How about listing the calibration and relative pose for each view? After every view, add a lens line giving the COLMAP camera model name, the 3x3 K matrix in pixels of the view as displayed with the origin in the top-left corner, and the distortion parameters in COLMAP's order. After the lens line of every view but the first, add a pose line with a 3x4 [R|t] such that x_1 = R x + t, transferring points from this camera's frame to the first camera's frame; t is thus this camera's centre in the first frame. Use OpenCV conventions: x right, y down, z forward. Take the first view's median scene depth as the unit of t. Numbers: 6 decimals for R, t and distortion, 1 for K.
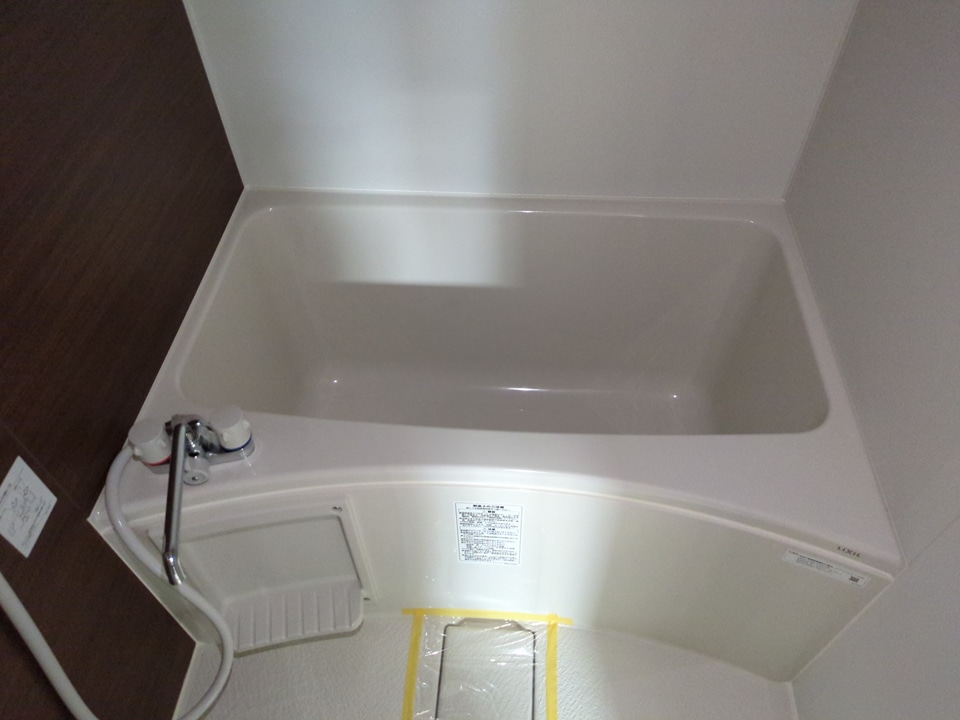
lens RADIAL K [[719.3, 0, 479.8], [0, 719.3, 358.1], [0, 0, 1]] dist [0.013065, -0.009796]
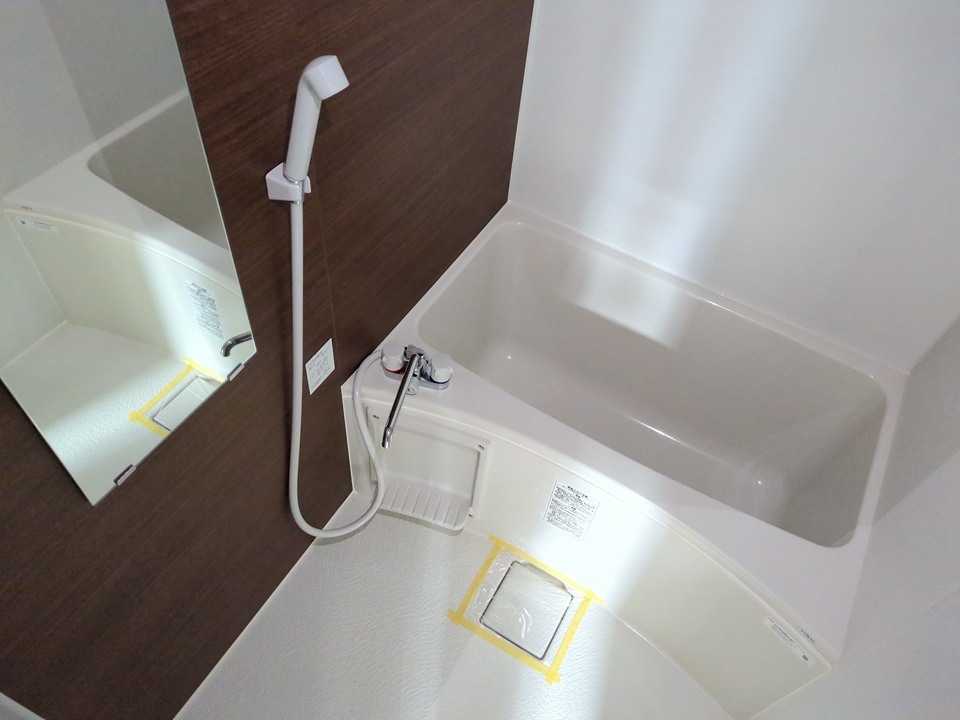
lens RADIAL K [[719.3, 0, 475.9], [0, 719.3, 359.4], [0, 0, 1]] dist [0.013065, -0.009796]
pose [[0.891425, 0.399312, -0.214268, 0.035458], [-0.392772, 0.916638, 0.074195, -0.059515], [0.226034, 0.018019, 0.973953, -0.439850]]
